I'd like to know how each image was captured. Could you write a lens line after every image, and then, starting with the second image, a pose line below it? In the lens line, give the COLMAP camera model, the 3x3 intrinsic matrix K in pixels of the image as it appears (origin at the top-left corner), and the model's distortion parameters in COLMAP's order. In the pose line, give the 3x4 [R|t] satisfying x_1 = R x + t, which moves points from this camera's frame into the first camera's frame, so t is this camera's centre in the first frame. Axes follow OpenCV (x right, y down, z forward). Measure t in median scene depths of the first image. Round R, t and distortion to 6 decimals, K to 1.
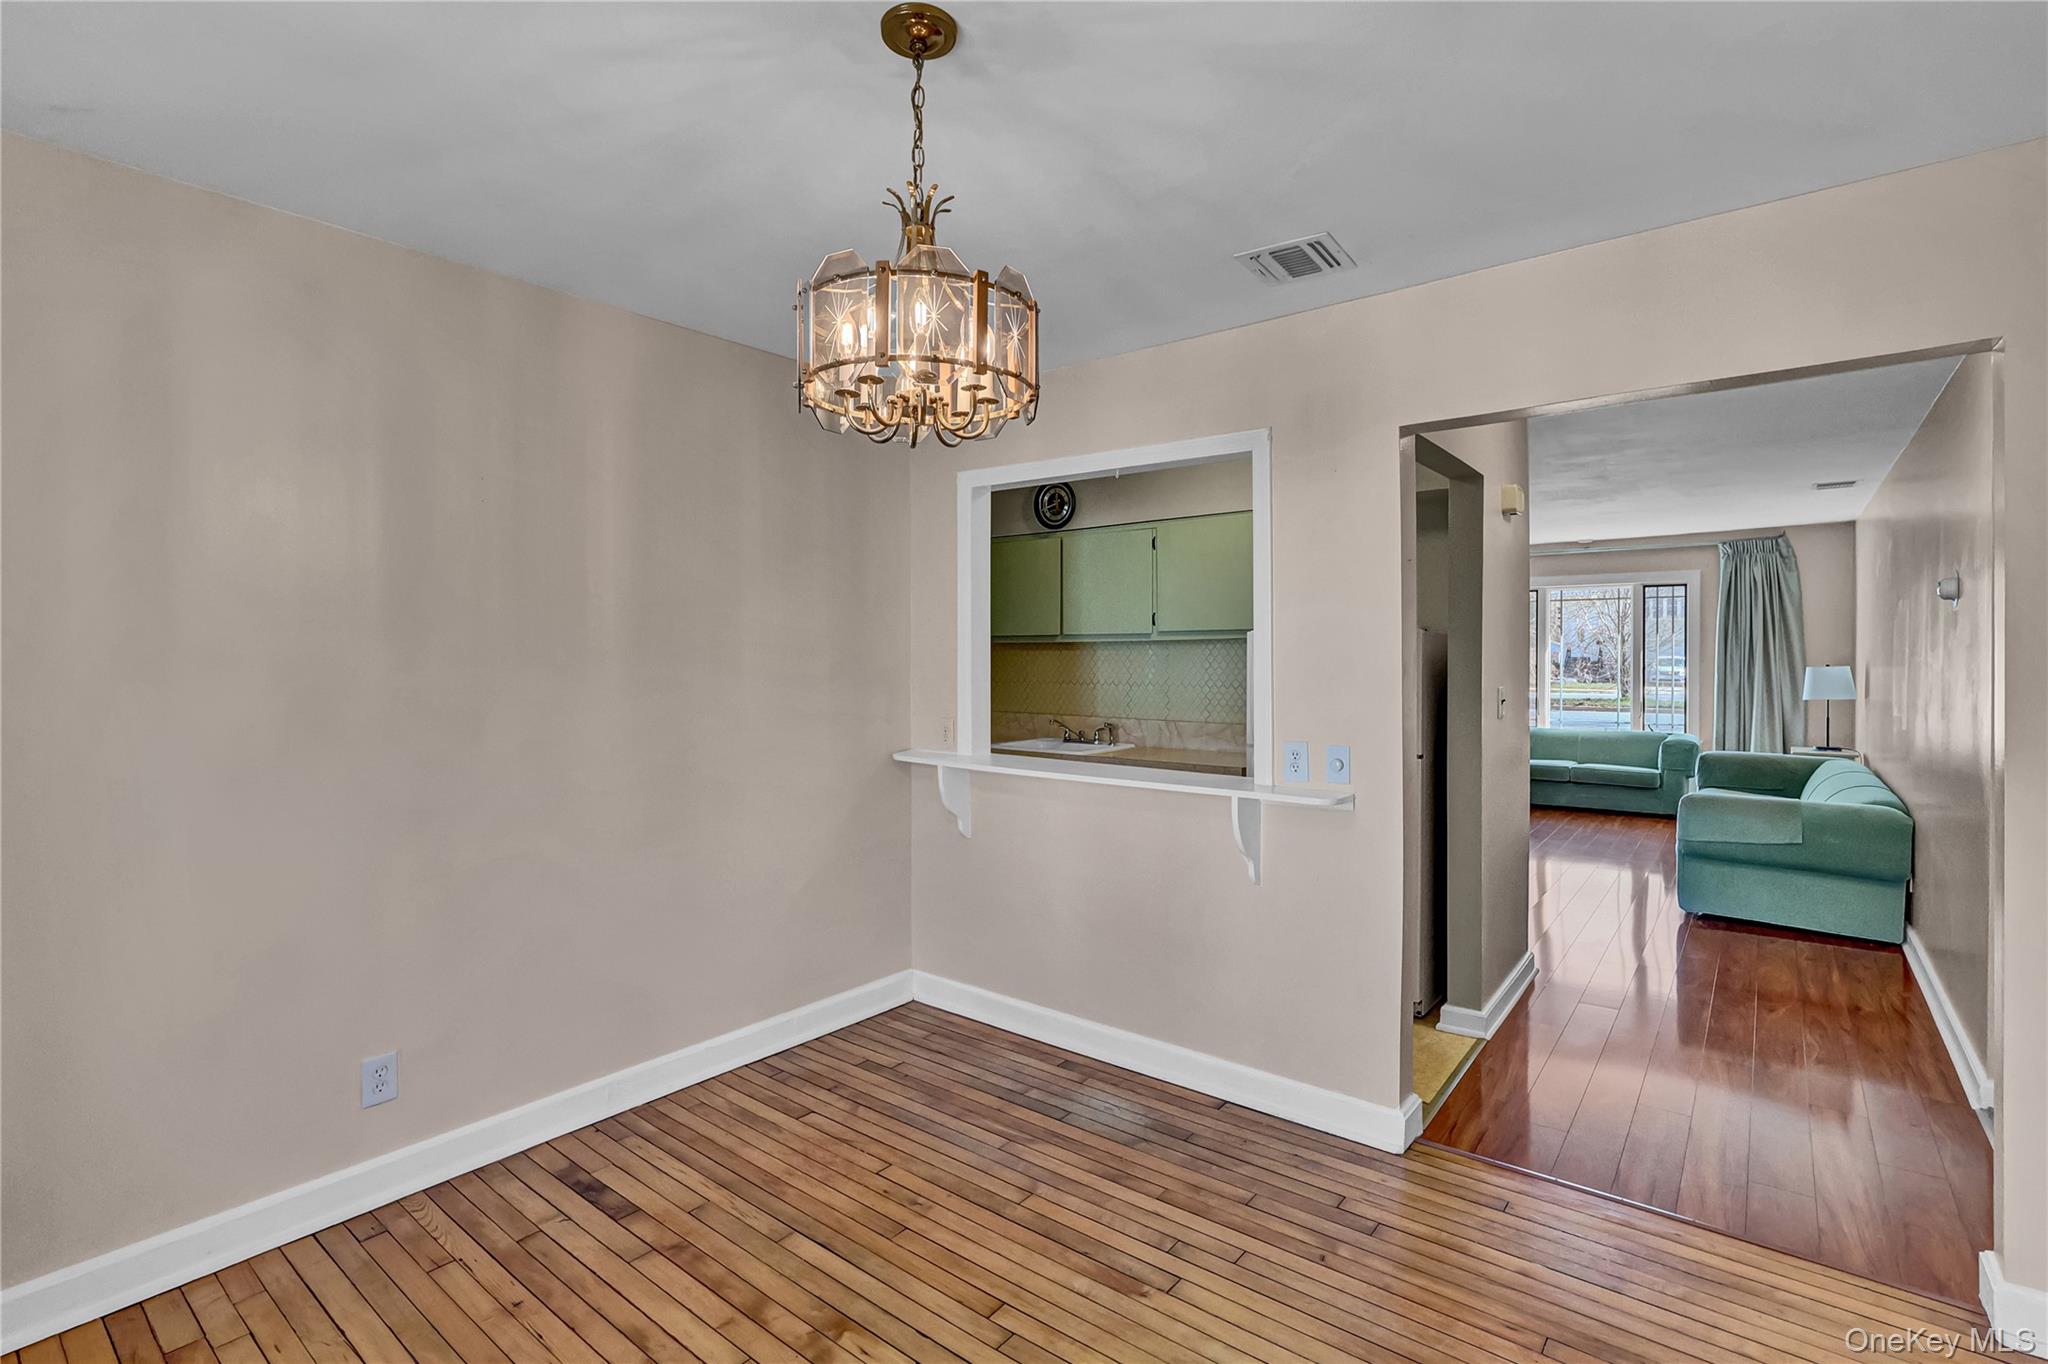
lens RADIAL K [[946.8, 0, 1024.0], [0, 946.8, 672.1], [0, 0, 1]] dist [-0.002402, 0.001904]
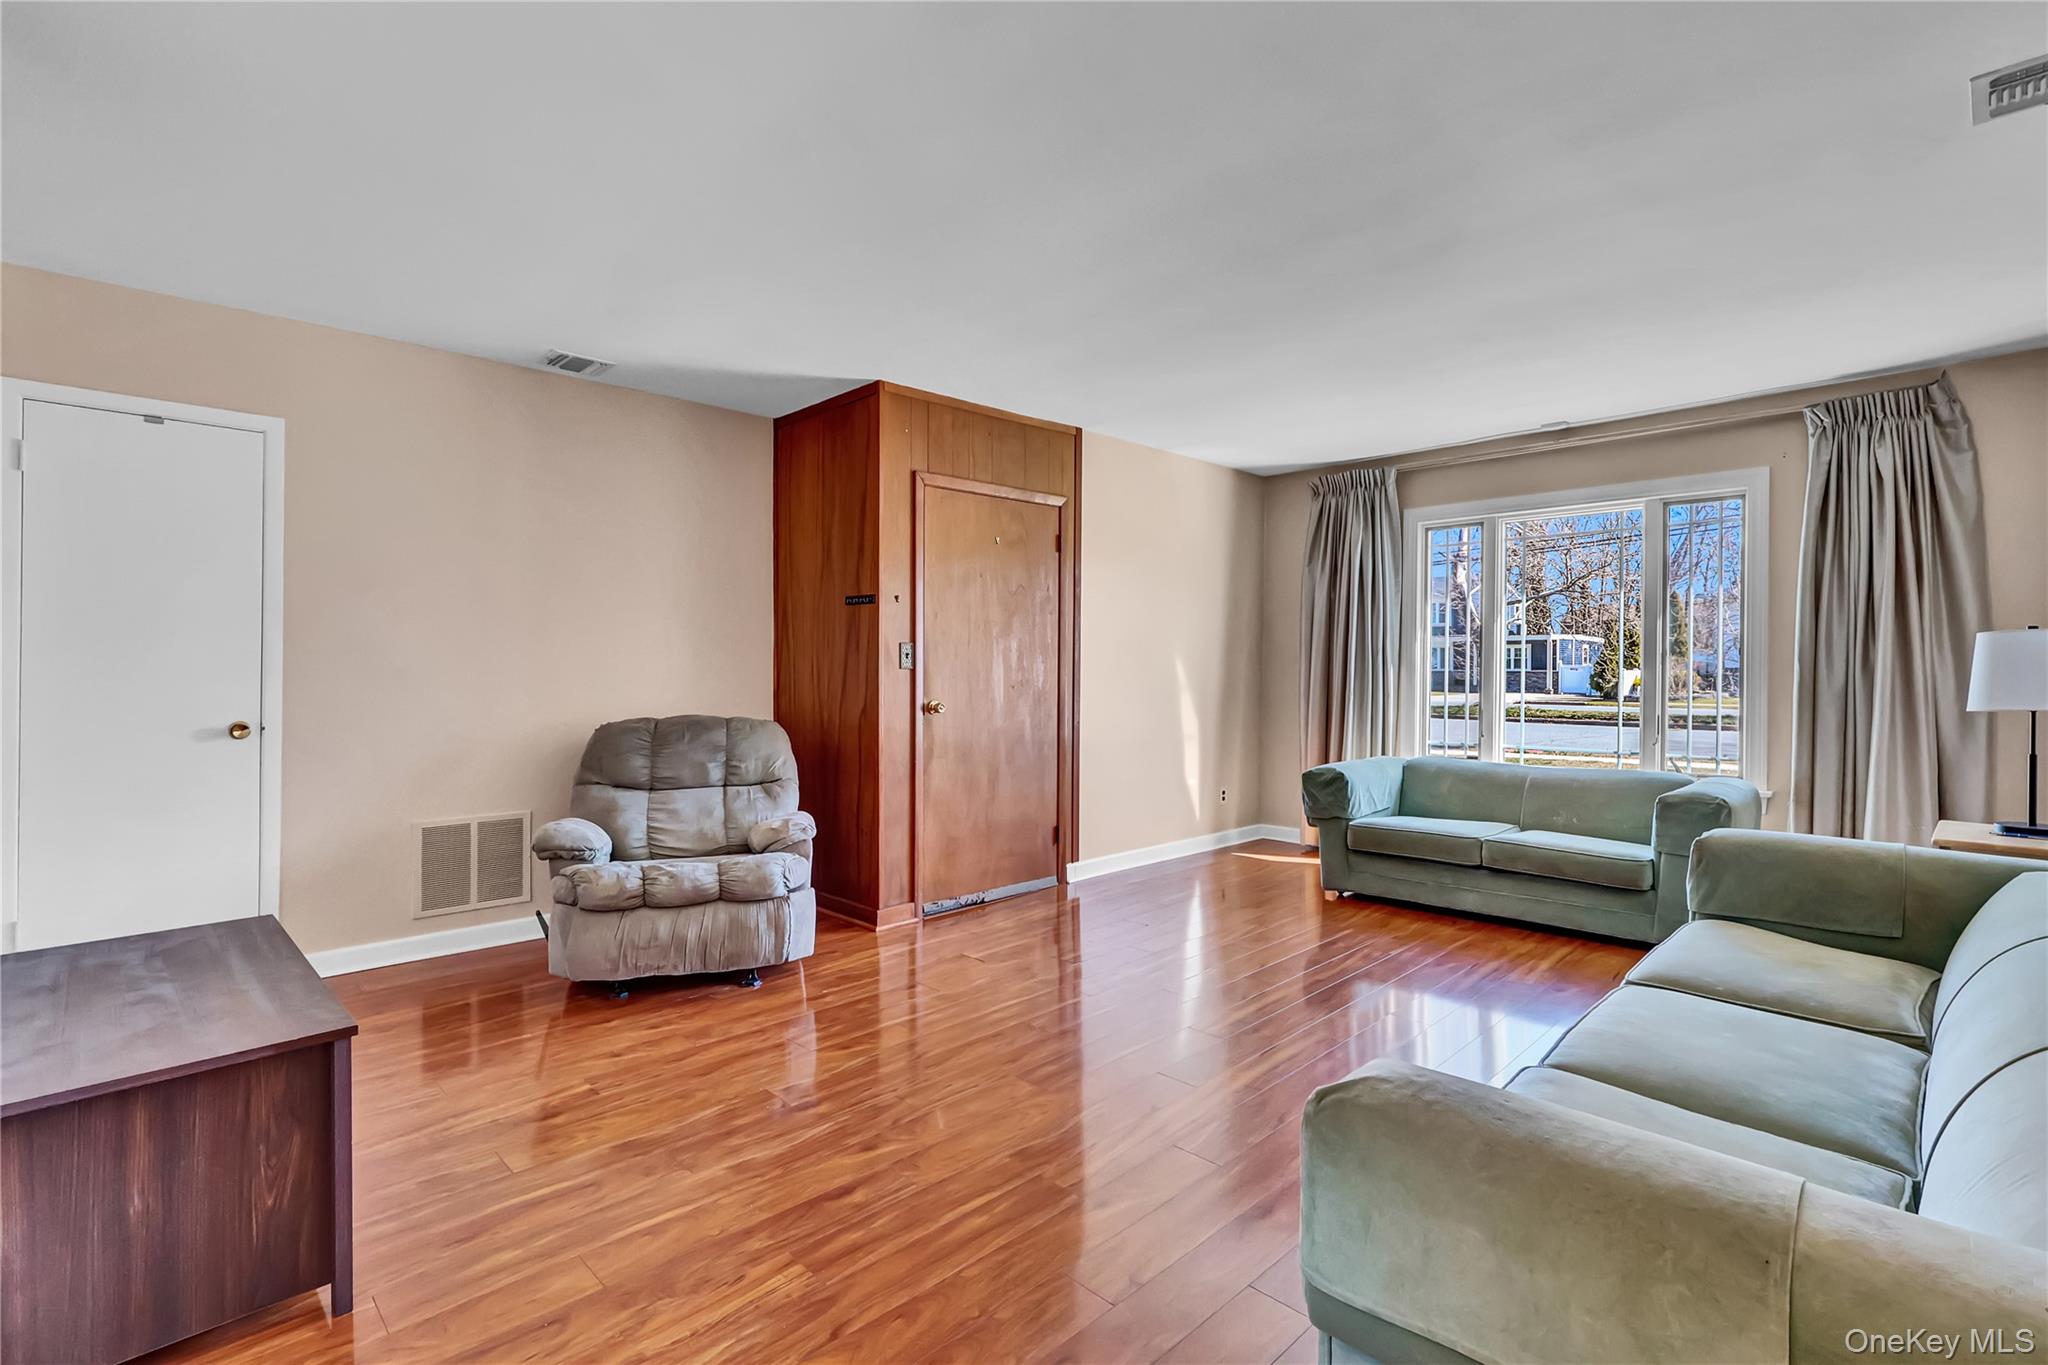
lens RADIAL K [[946.8, 0, 1021.6], [0, 946.8, 687.1], [0, 0, 1]] dist [-0.002402, 0.001904]
pose [[0.991591, 0.001854, -0.129402, 0.390270], [-0.001764, 0.999998, 0.000806, 0.016101], [0.129403, -0.000571, 0.991592, 0.447533]]
